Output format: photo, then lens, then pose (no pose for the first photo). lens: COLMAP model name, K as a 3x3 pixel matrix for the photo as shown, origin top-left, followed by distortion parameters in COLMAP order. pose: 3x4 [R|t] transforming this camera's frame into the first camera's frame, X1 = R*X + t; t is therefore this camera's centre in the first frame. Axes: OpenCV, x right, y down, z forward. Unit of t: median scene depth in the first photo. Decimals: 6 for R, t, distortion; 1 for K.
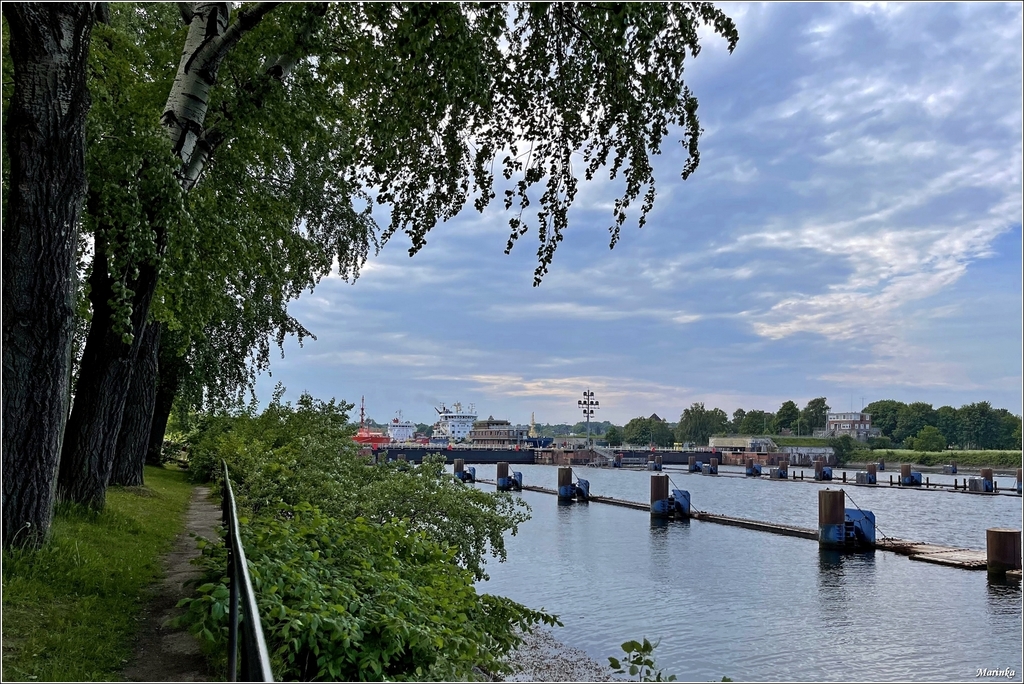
lens RADIAL K [[750.4, 0, 512.0], [0, 750.4, 342.0], [0, 0, 1]] dist [-0.001837, -0.009248]
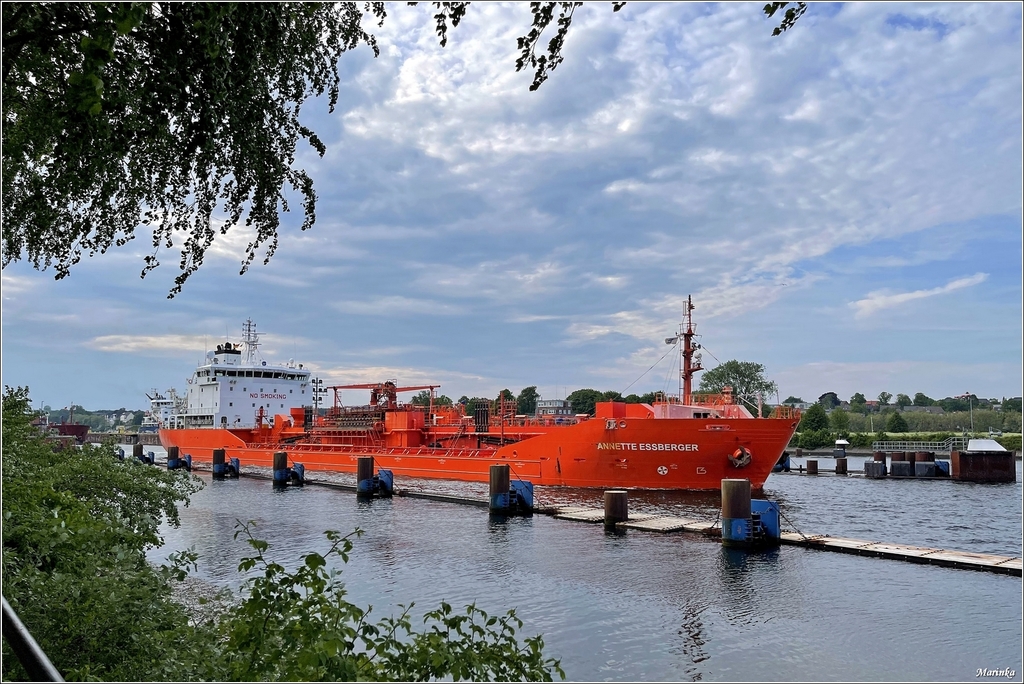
lens RADIAL K [[750.4, 0, 512.0], [0, 750.4, 342.0], [0, 0, 1]] dist [-0.001837, -0.009248]
pose [[0.944015, 0.025999, 0.328876, 0.045002], [-0.031827, 0.999417, 0.012349, -0.014121], [-0.328363, -0.022124, 0.944292, -0.134200]]
